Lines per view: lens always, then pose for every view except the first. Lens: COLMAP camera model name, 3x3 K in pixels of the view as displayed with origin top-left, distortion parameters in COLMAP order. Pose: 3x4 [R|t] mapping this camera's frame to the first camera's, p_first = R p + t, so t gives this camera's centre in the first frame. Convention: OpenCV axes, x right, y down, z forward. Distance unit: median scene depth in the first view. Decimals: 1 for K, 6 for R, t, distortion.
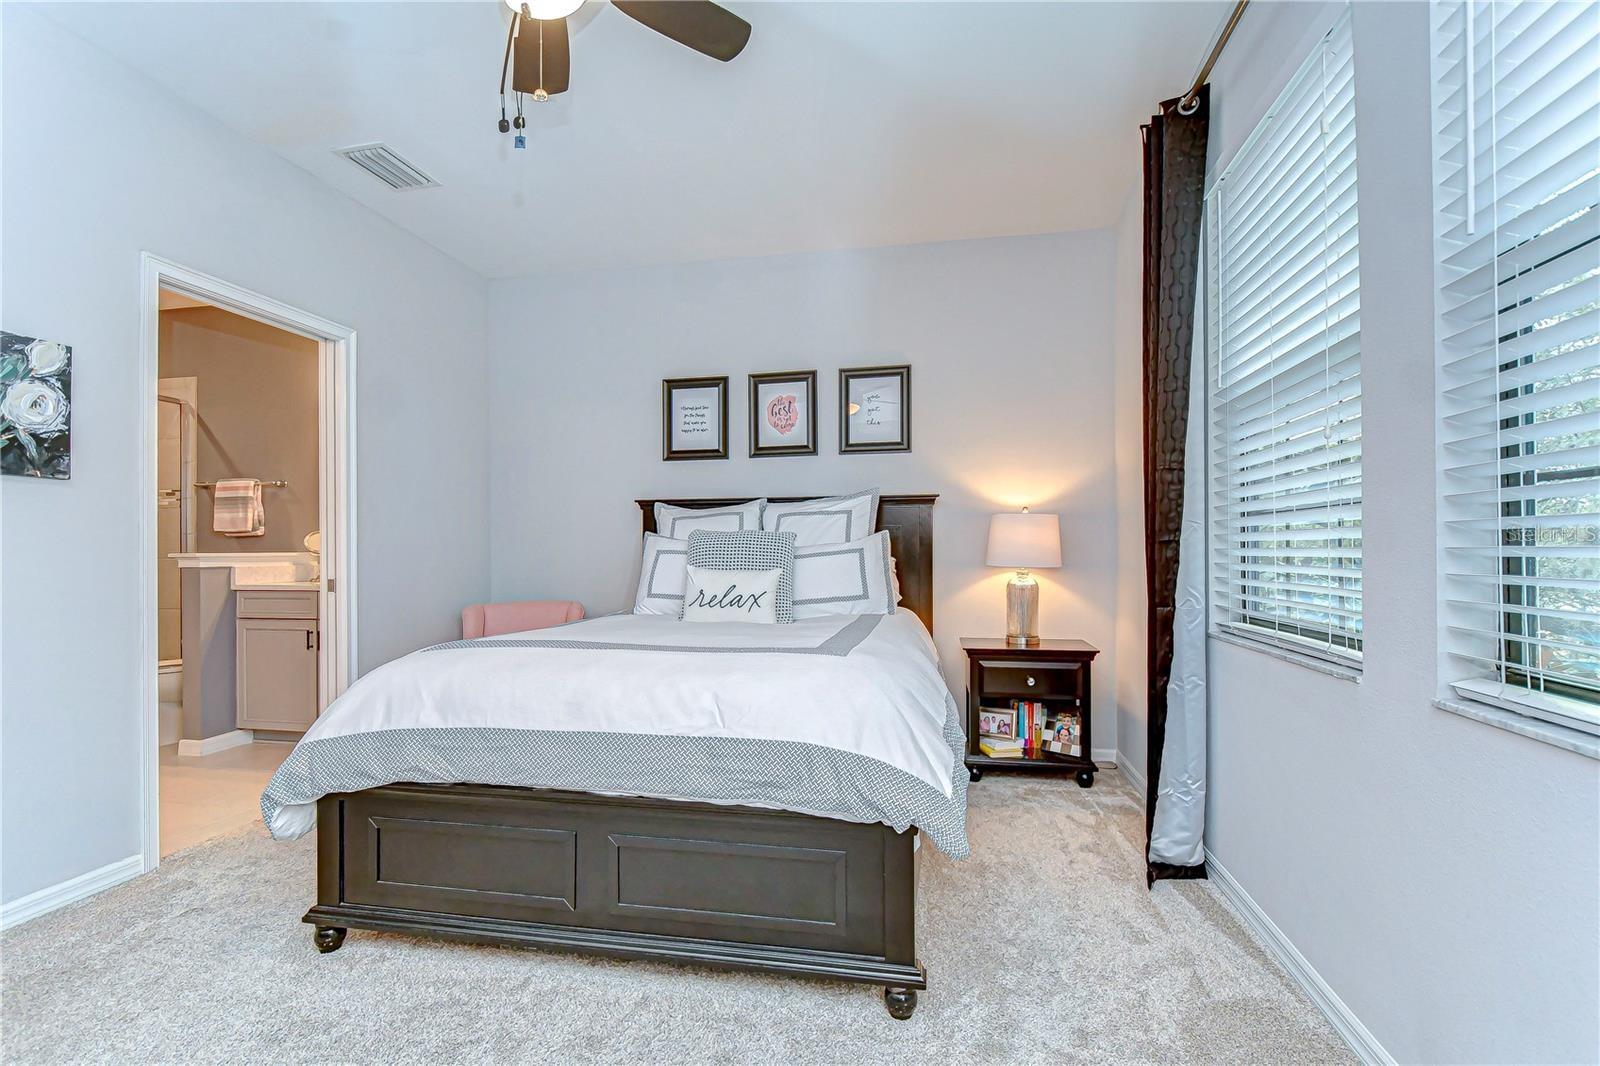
lens RADIAL K [[719.1, 0, 795.7], [0, 719.1, 564.1], [0, 0, 1]] dist [0.006633, -0.000481]
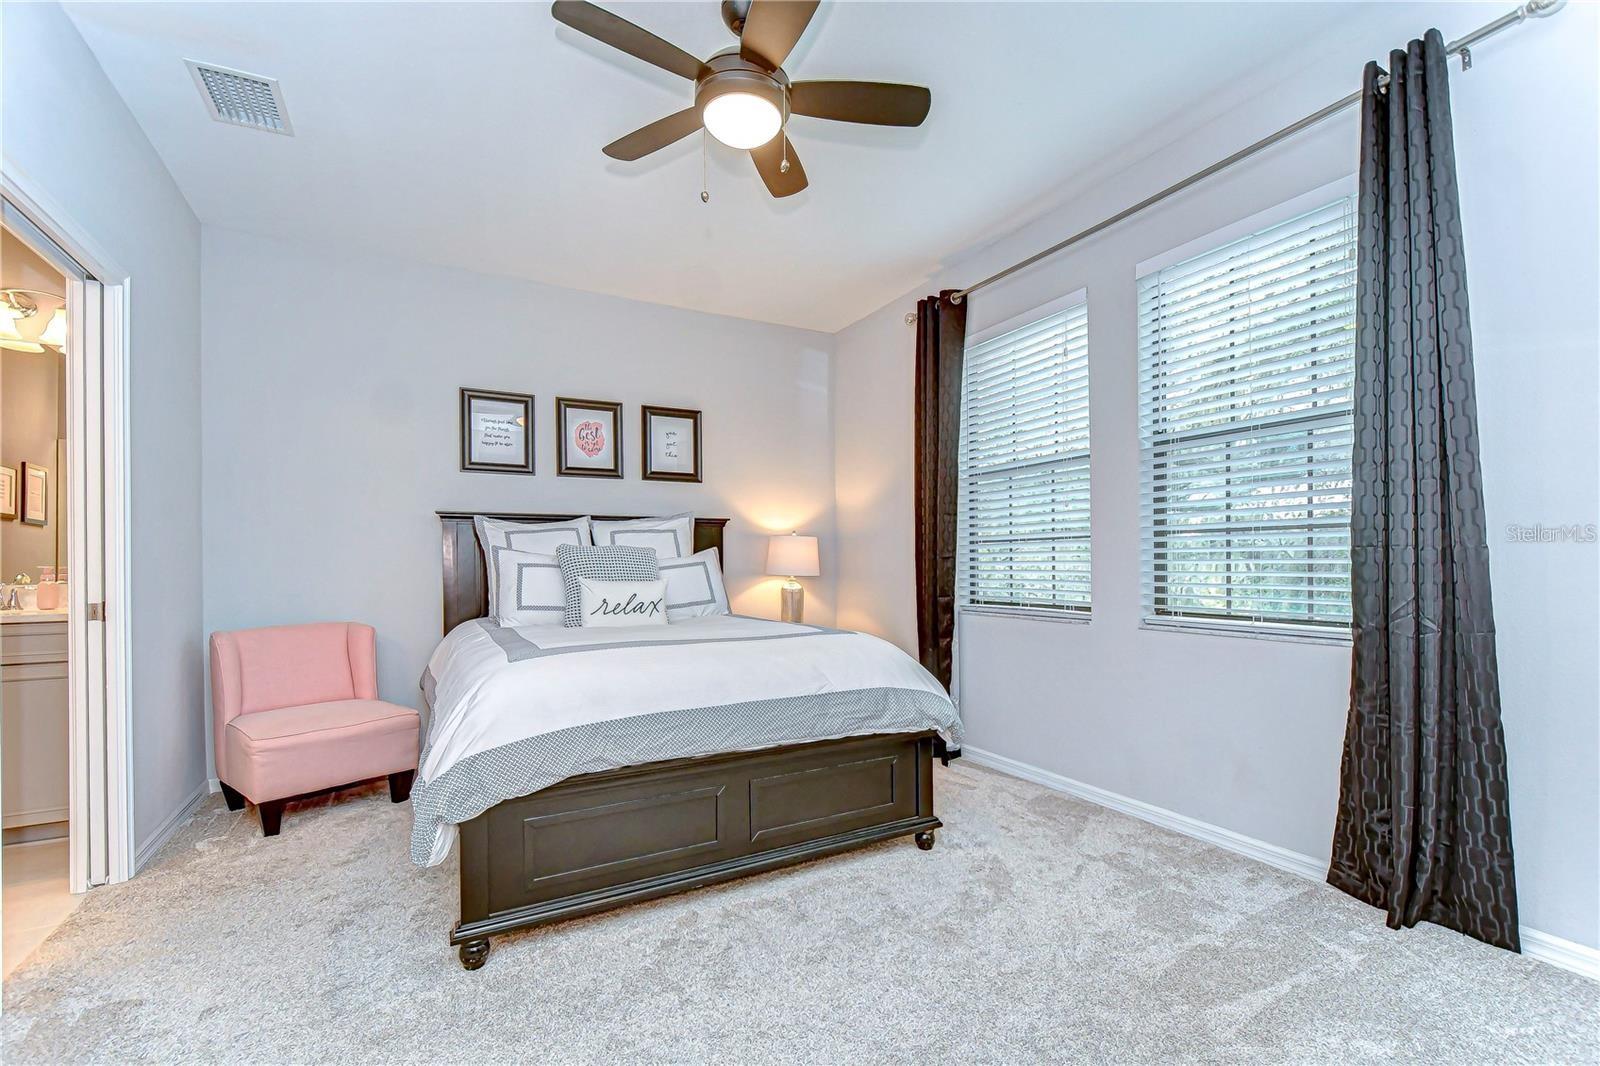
lens RADIAL K [[704.7, 0, 791.6], [0, 704.7, 576.7], [0, 0, 1]] dist [-0.000495, -0.000268]
pose [[0.772932, -0.013250, 0.634350, -0.487961], [0.014741, 0.999887, 0.002923, 0.002044], [-0.634317, 0.007092, 0.773040, -0.017246]]
